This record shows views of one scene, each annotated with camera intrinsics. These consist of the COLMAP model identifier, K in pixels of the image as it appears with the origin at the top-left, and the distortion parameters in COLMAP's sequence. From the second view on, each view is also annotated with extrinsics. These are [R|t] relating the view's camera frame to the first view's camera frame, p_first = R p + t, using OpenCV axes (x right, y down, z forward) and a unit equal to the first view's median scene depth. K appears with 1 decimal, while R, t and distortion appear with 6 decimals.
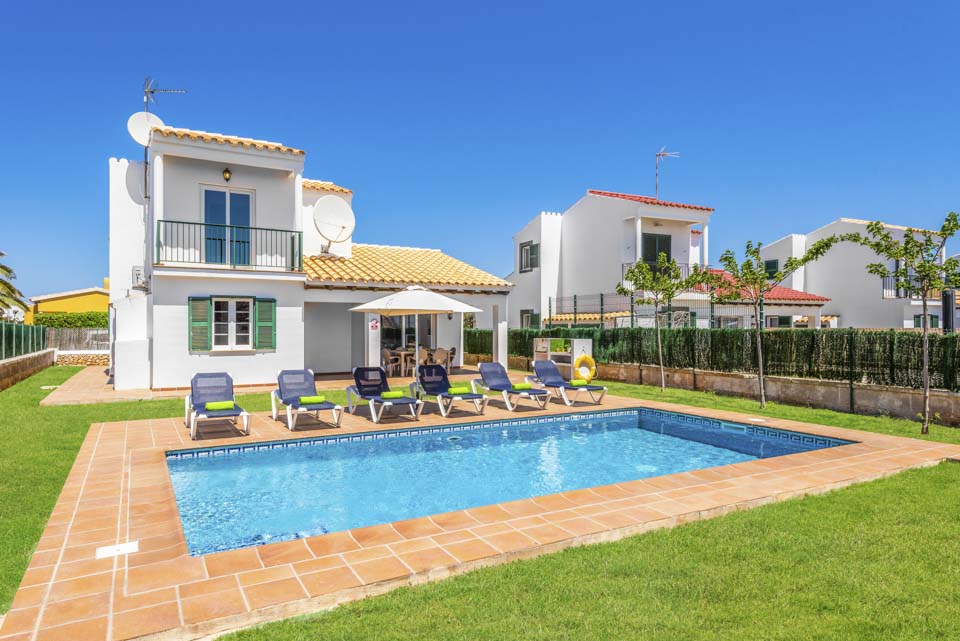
lens RADIAL K [[593.1, 0, 441.3], [0, 593.1, 324.4], [0, 0, 1]] dist [-0.001115, -0.001170]
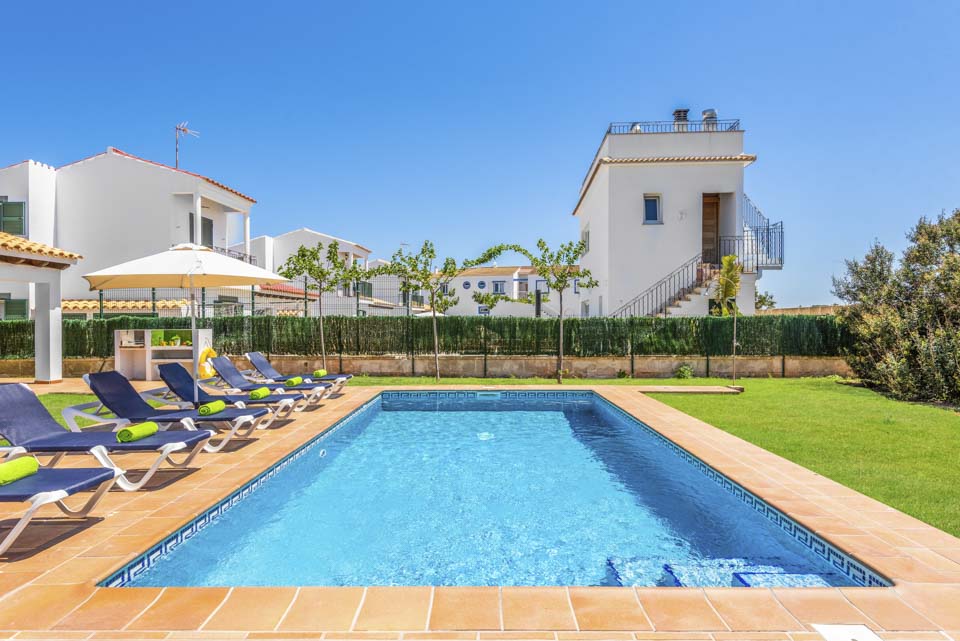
lens RADIAL K [[576.6, 0, 480.0], [0, 576.6, 320.5], [0, 0, 1]] dist [0.035551, -0.001965]
pose [[0.470107, -0.000828, 0.882609, -0.363596], [0.001453, 0.999999, 0.000164, 0.014306], [-0.882608, 0.001205, 0.470108, 0.303542]]
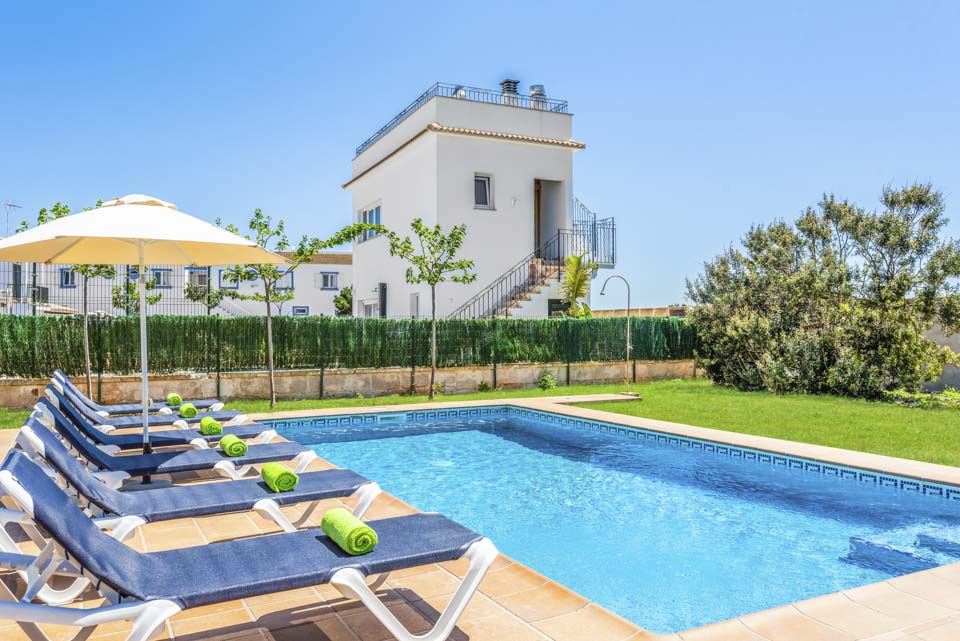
lens RADIAL K [[758.1, 0, 480.0], [0, 758.1, 320.5], [0, 0, 1]] dist [0.003974, 0.003305]
pose [[-0.011973, 0.007035, 0.999904, -0.461534], [0.002751, 0.999972, -0.007003, 0.019170], [-0.999925, 0.002667, -0.011992, 0.575236]]
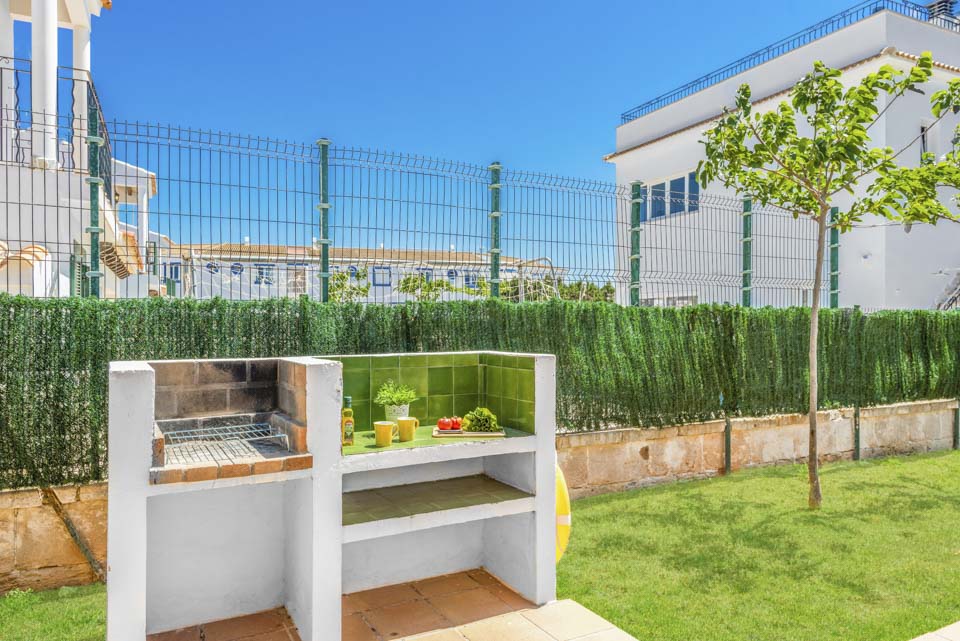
lens RADIAL K [[680.1, 0, 480.0], [0, 680.1, 320.5], [0, 0, 1]] dist [0.006526, 0.002226]
pose [[0.006812, -0.000551, 0.999977, 0.003446], [-0.002894, 0.999996, 0.000570, 0.014034], [-0.999973, -0.002898, 0.006811, 1.167808]]
